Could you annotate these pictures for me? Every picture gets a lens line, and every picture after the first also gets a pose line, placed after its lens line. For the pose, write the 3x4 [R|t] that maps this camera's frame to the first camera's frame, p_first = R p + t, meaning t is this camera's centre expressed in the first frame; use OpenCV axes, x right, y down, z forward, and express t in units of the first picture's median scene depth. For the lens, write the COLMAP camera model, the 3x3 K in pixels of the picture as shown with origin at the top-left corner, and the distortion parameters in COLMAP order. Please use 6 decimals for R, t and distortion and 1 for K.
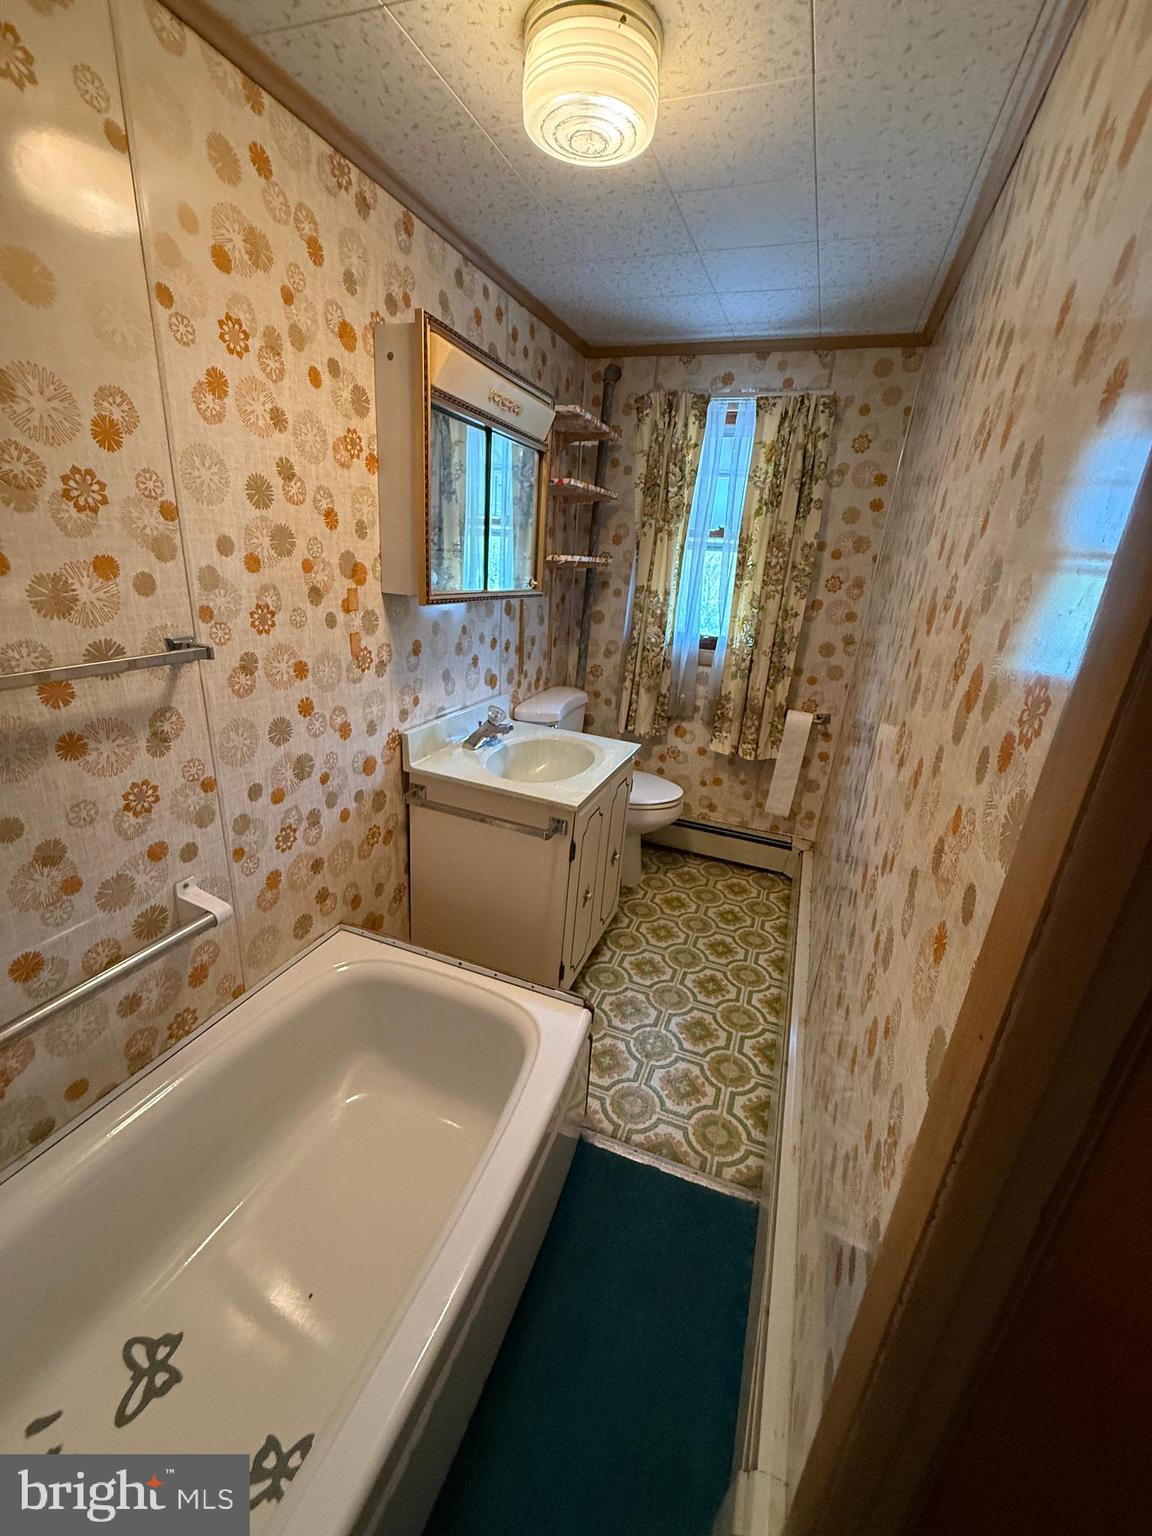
lens RADIAL K [[613.9, 0, 576.9], [0, 613.9, 766.5], [0, 0, 1]] dist [-0.000905, 0.000143]
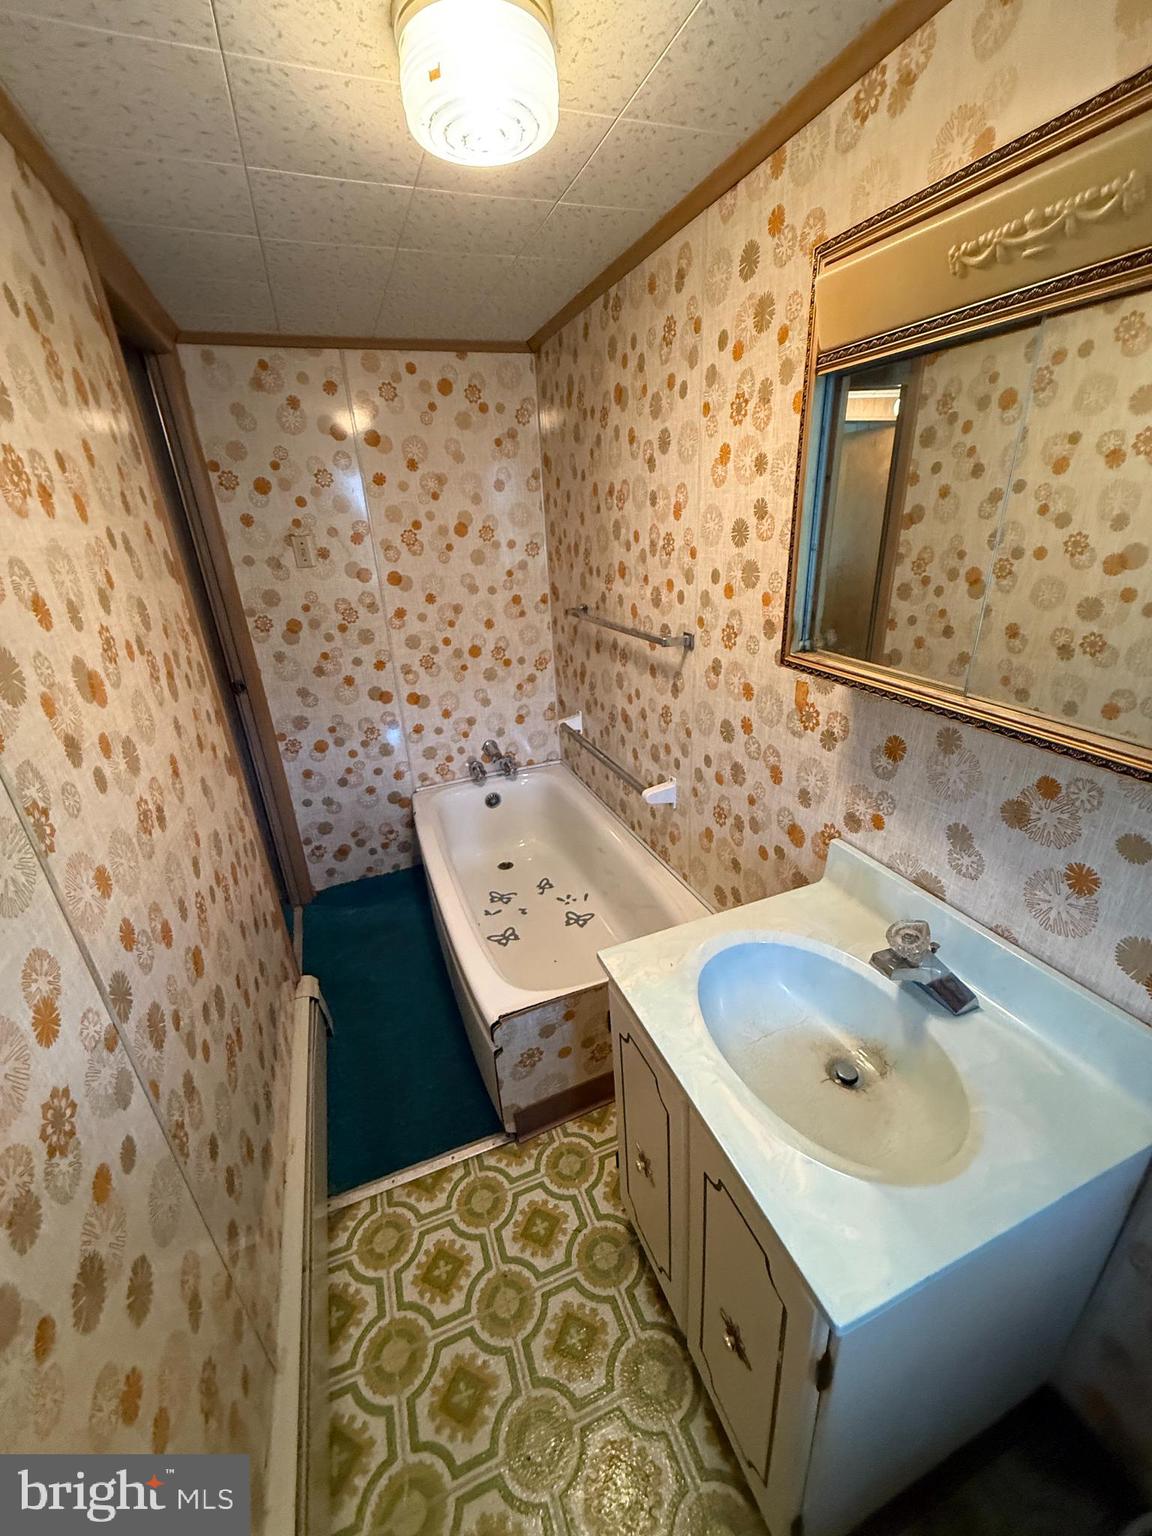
lens RADIAL K [[613.9, 0, 582.4], [0, 613.9, 770.3], [0, 0, 1]] dist [-0.000905, 0.000143]
pose [[-0.735095, 0.232095, -0.636999, 0.531760], [-0.225551, 0.802332, 0.552621, -0.629061], [0.639345, 0.549905, -0.537440, 1.599479]]
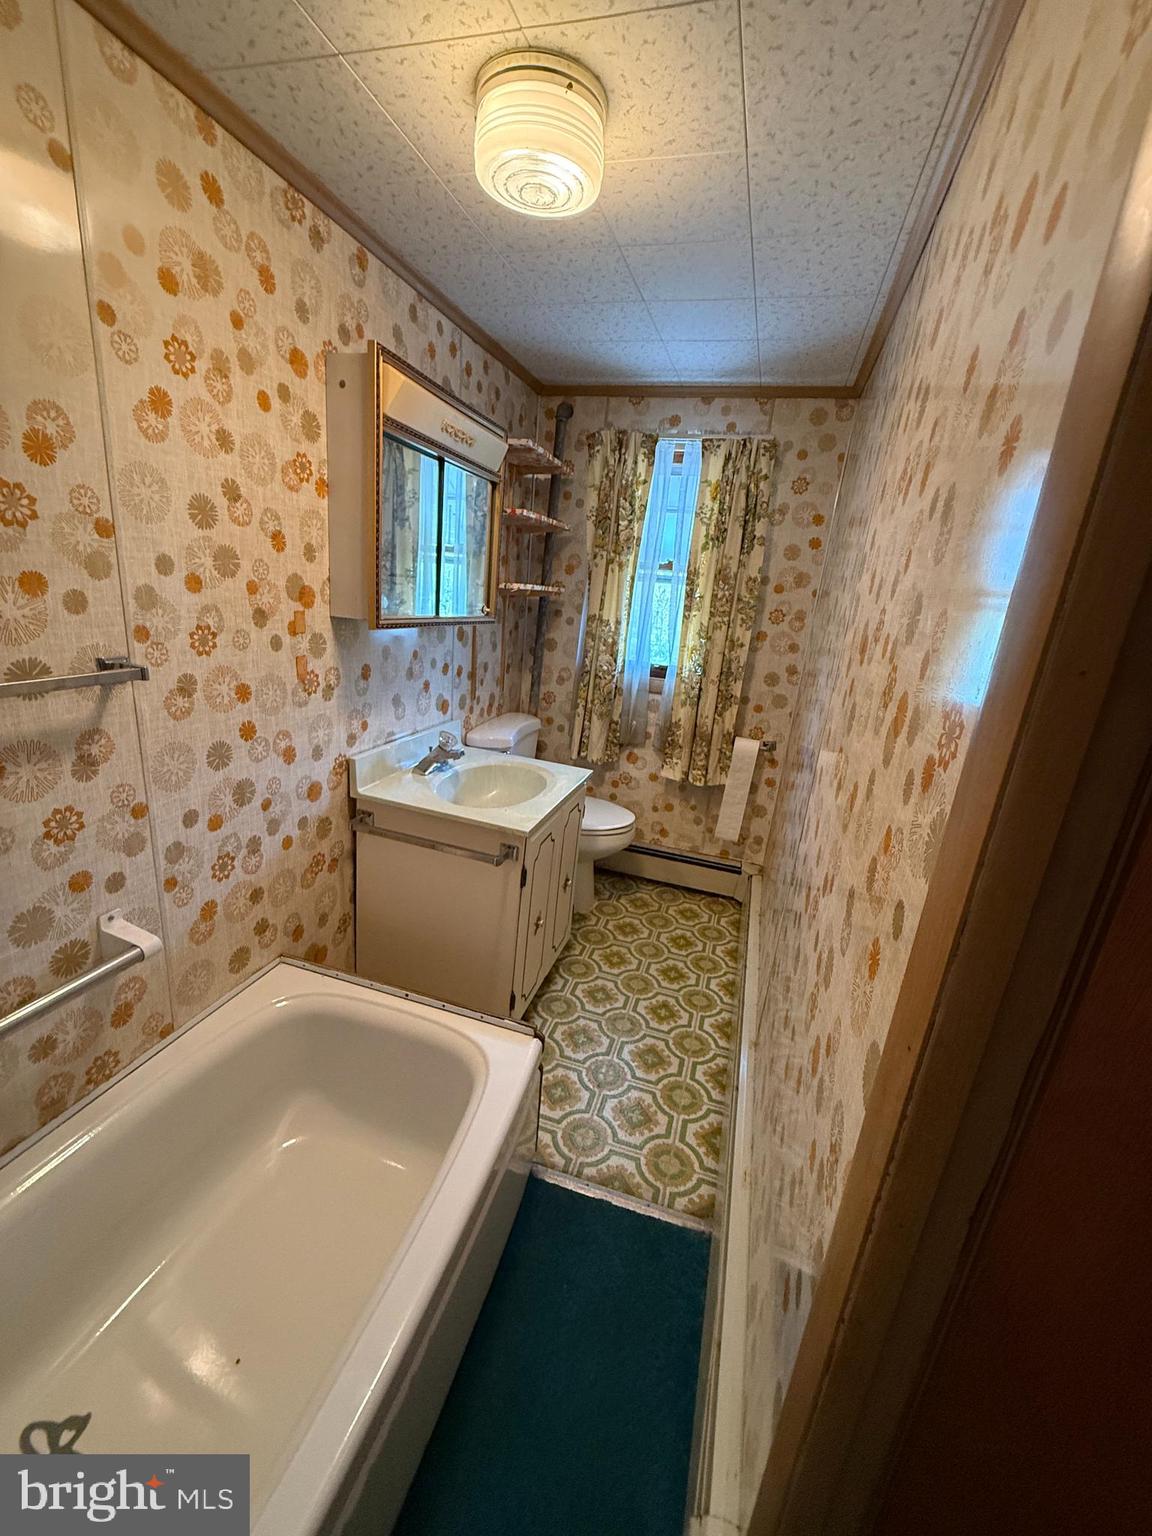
lens RADIAL K [[613.9, 0, 577.0], [0, 613.9, 765.7], [0, 0, 1]] dist [-0.000905, 0.000143]
pose [[0.997330, 0.001403, 0.073019, 0.008339], [0.001905, 0.998975, -0.045222, 0.003756], [-0.073007, 0.045241, 0.996305, -0.003803]]
